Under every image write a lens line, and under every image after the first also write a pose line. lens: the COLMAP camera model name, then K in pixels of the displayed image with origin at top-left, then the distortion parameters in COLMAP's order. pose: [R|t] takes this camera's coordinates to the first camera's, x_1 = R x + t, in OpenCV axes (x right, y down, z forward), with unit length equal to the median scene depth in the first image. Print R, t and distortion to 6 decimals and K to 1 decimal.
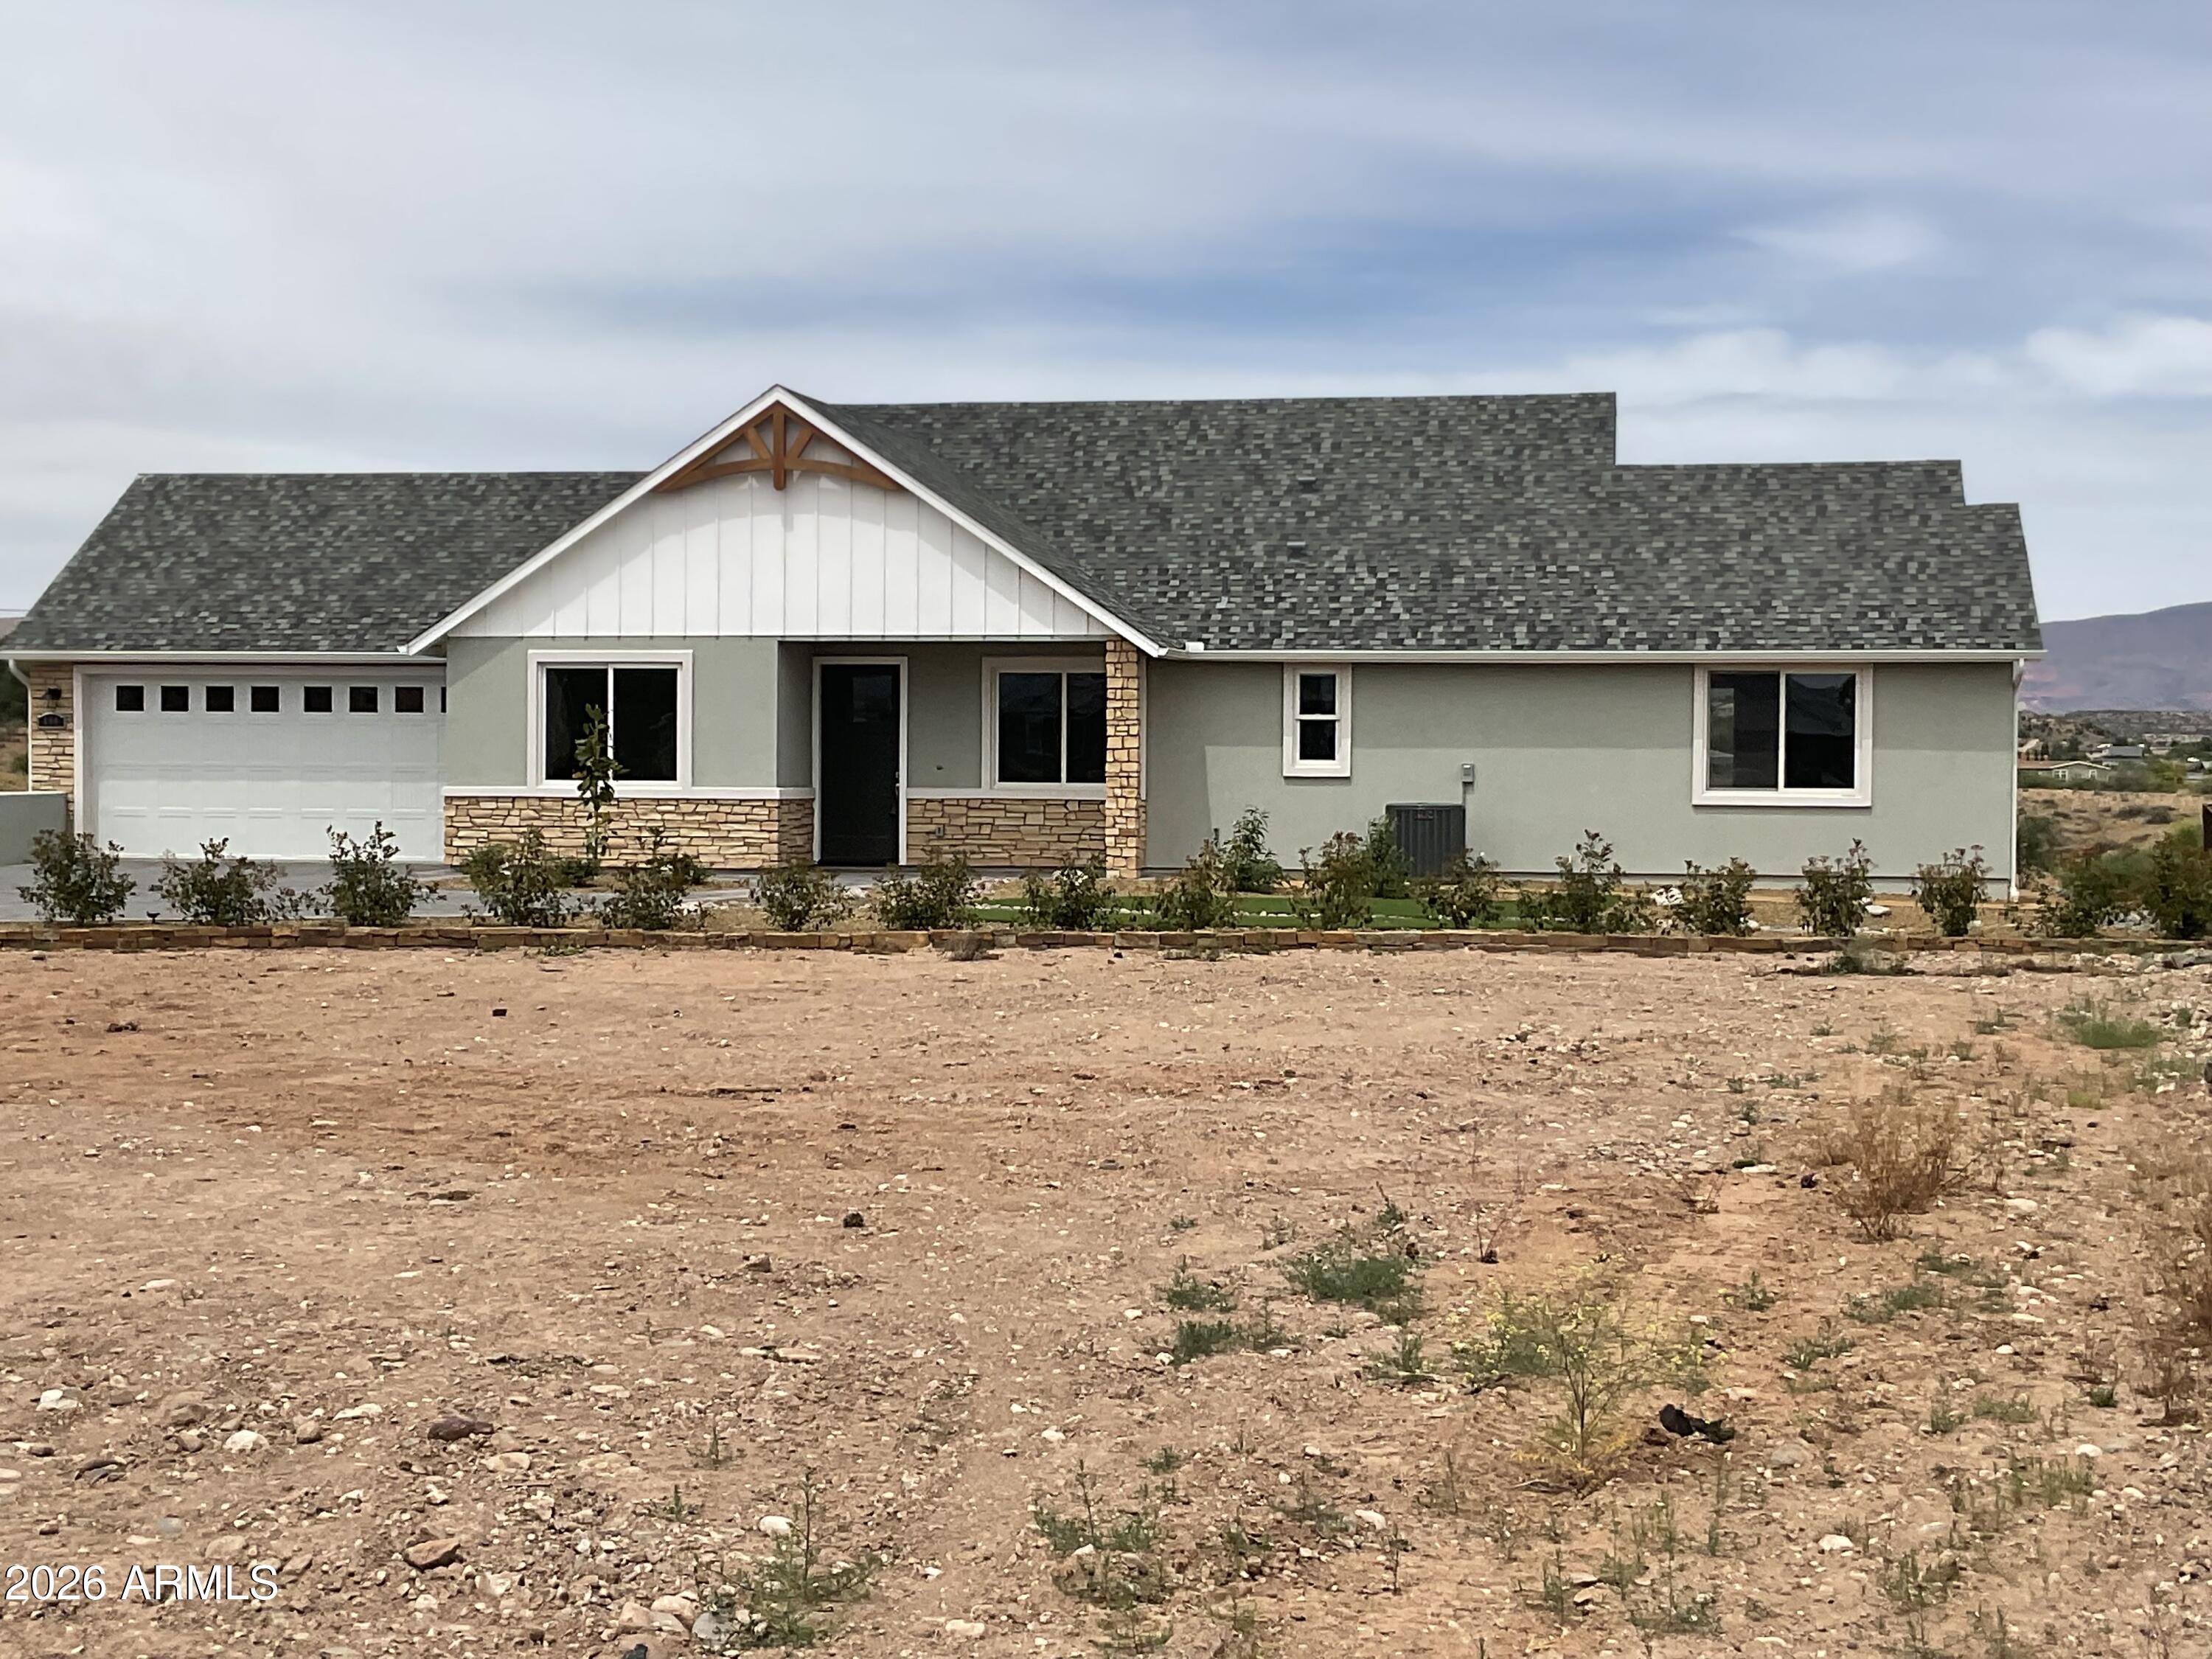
lens RADIAL K [[3185.9, 0, 1106.4], [0, 3185.9, 813.4], [0, 0, 1]] dist [0.036120, 0.000000]
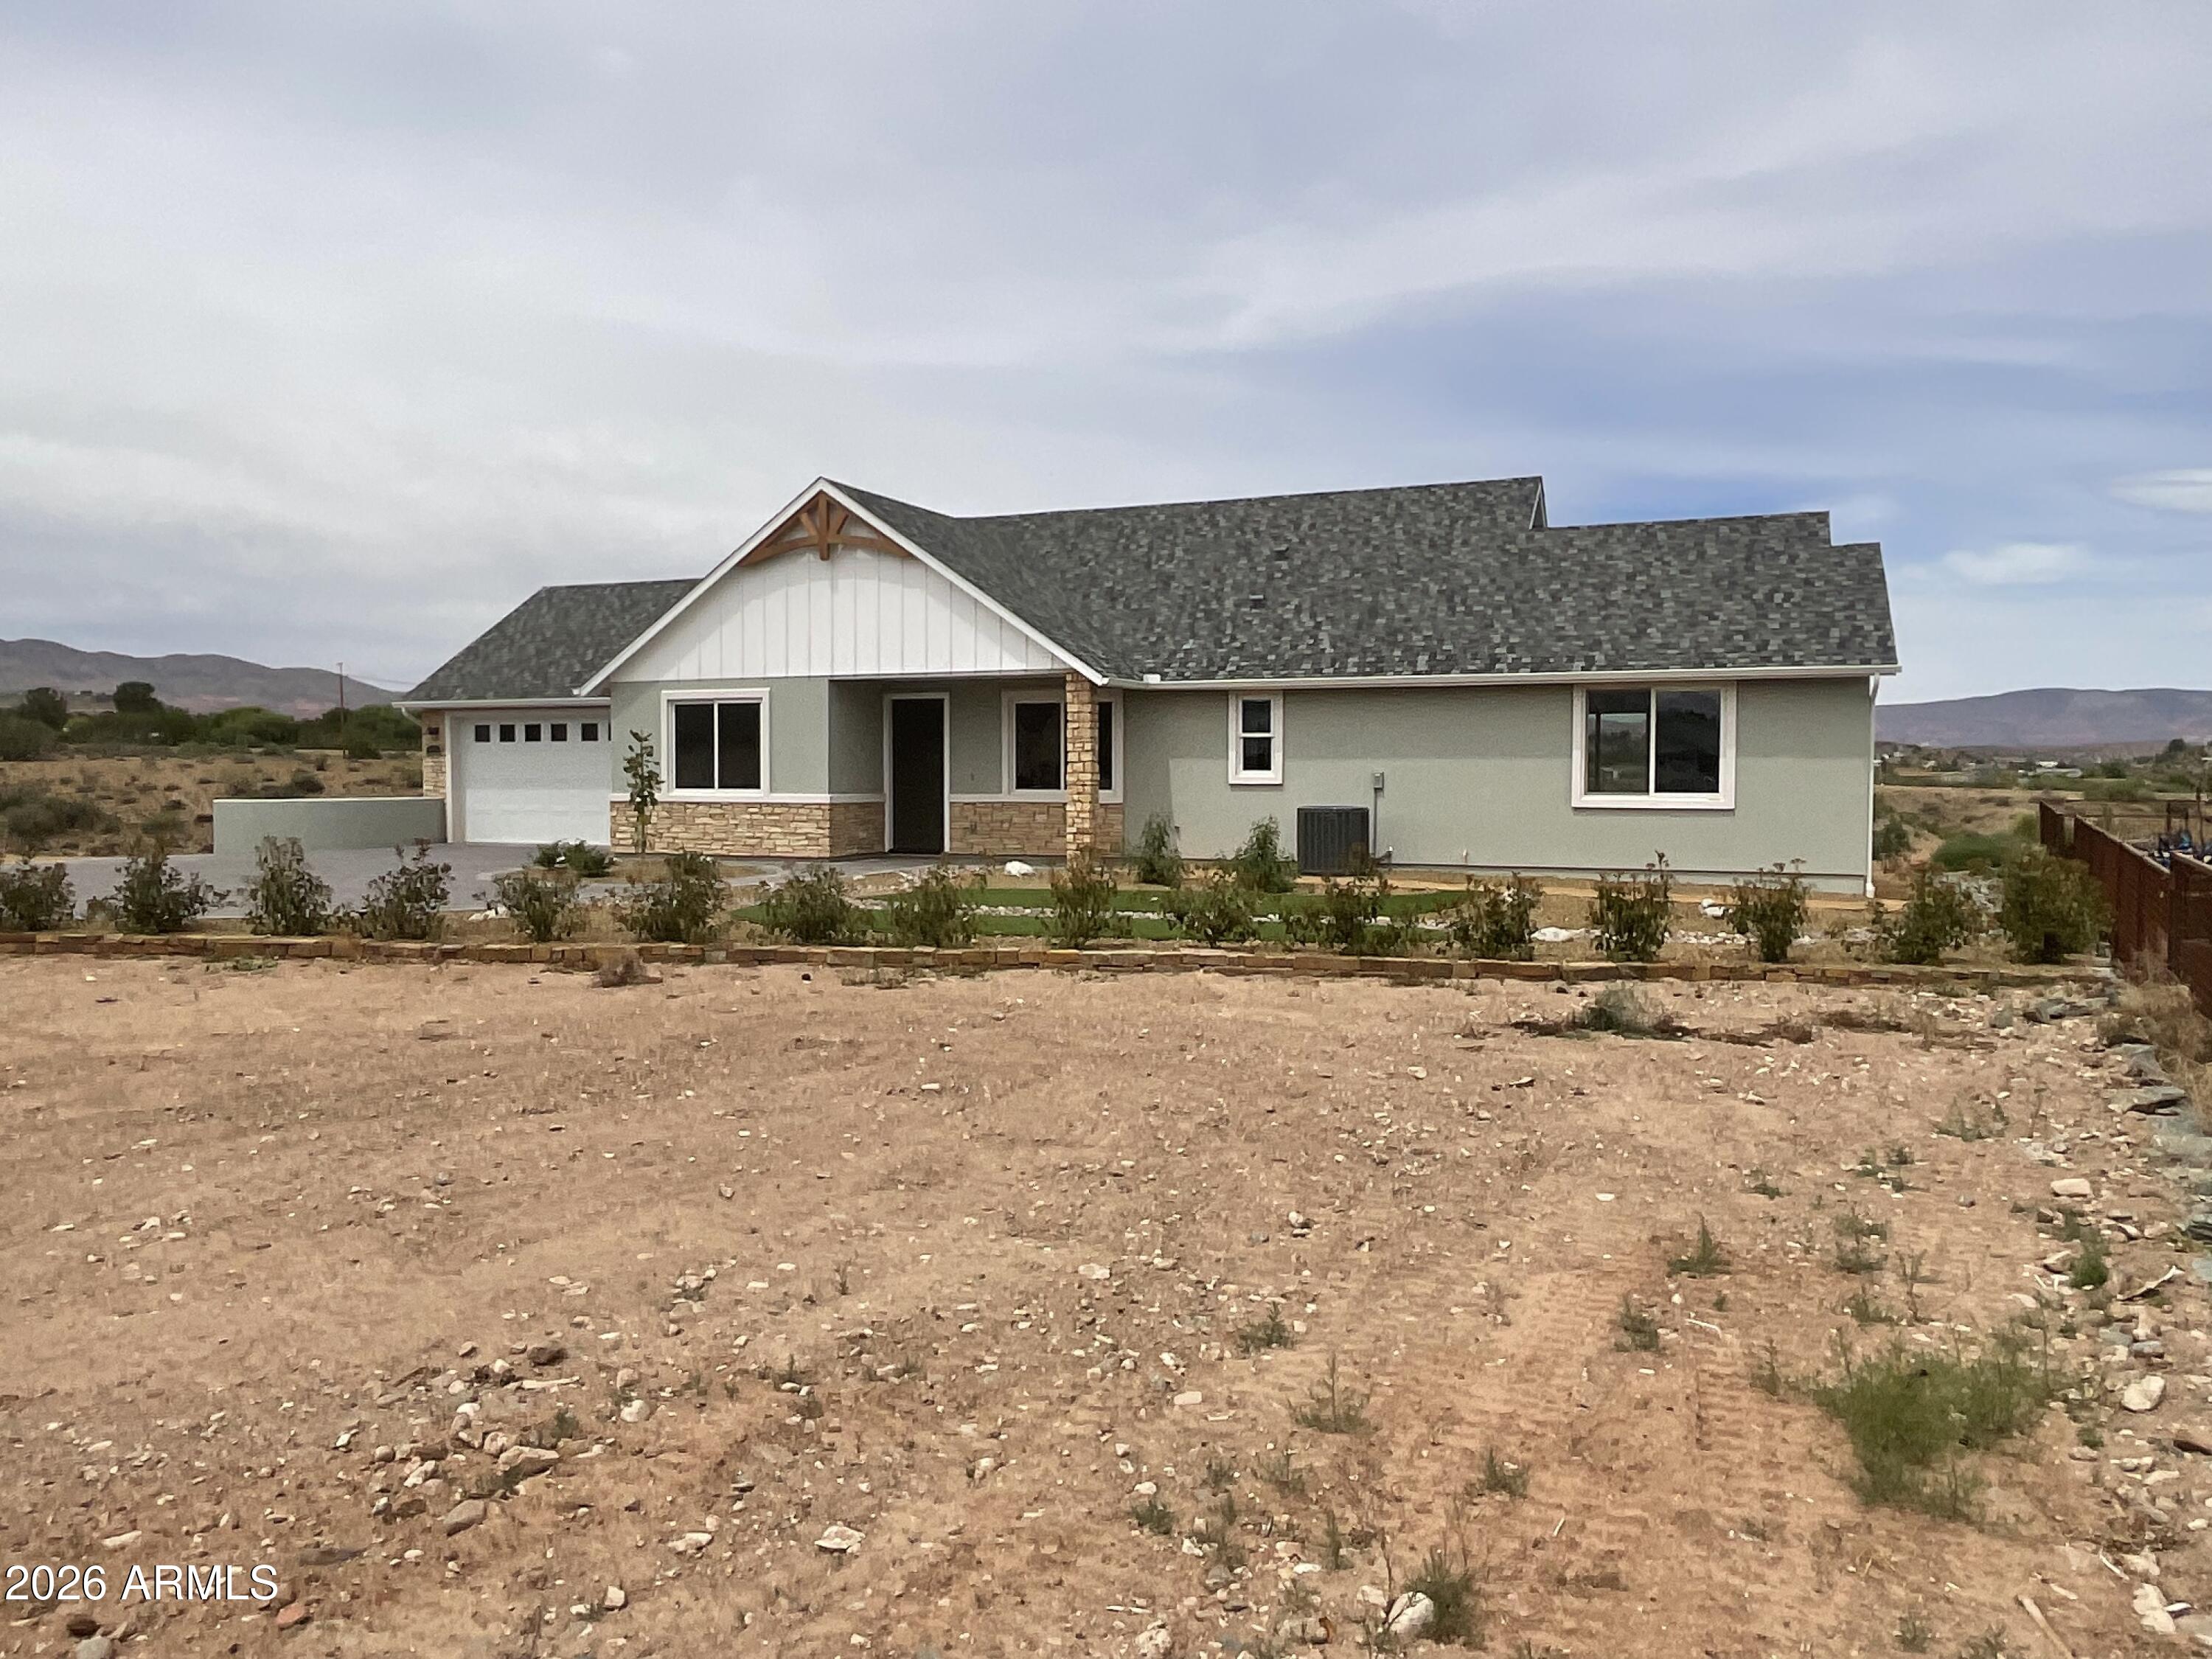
lens RADIAL K [[1513.1, 0, 1103.3], [0, 1513.1, 834.6], [0, 0, 1]] dist [-0.023529, -0.009833]
pose [[0.975448, 0.003405, -0.220202, 0.137087], [0.001621, 0.999742, 0.022640, -0.005409], [0.220222, -0.022441, 0.975192, 0.426521]]
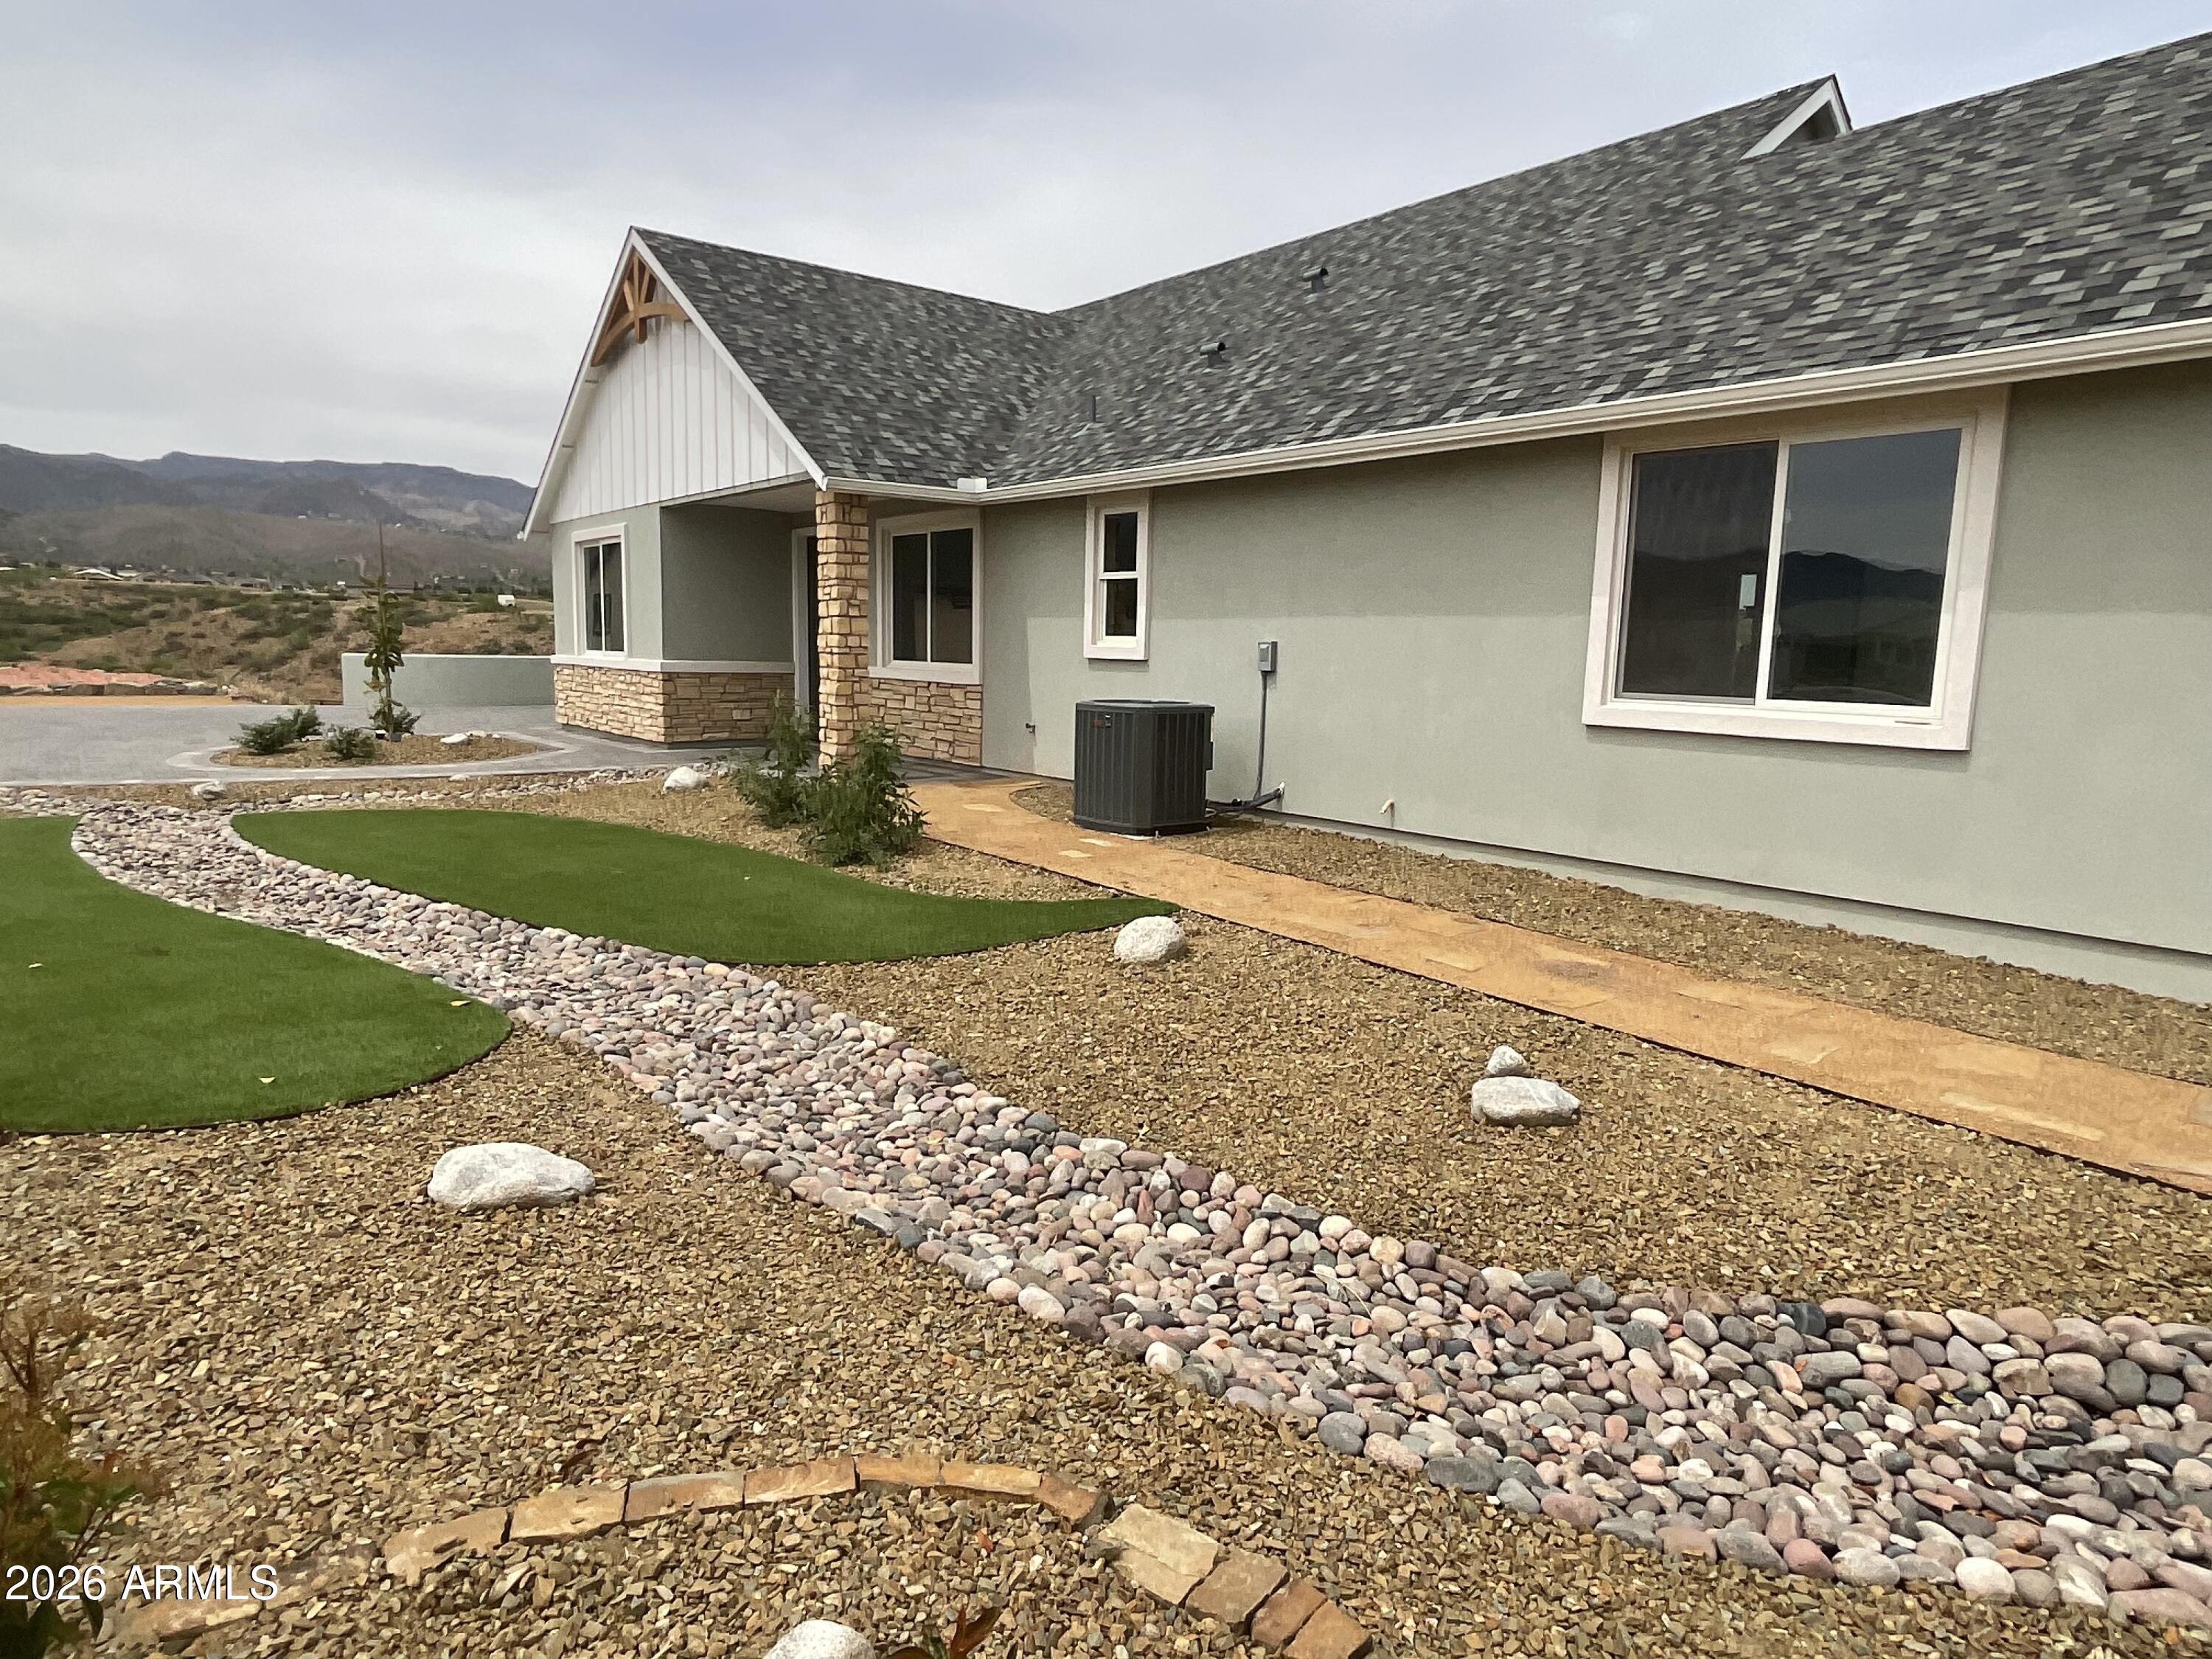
lens RADIAL K [[1273.4, 0, 1100.5], [0, 1273.4, 823.2], [0, 0, 1]] dist [-0.010984, 0.002529]
pose [[0.750424, 0.101697, -0.653086, 0.256892], [-0.035782, 0.992894, 0.113497, -0.007305], [0.659987, -0.061802, 0.748730, 0.783830]]
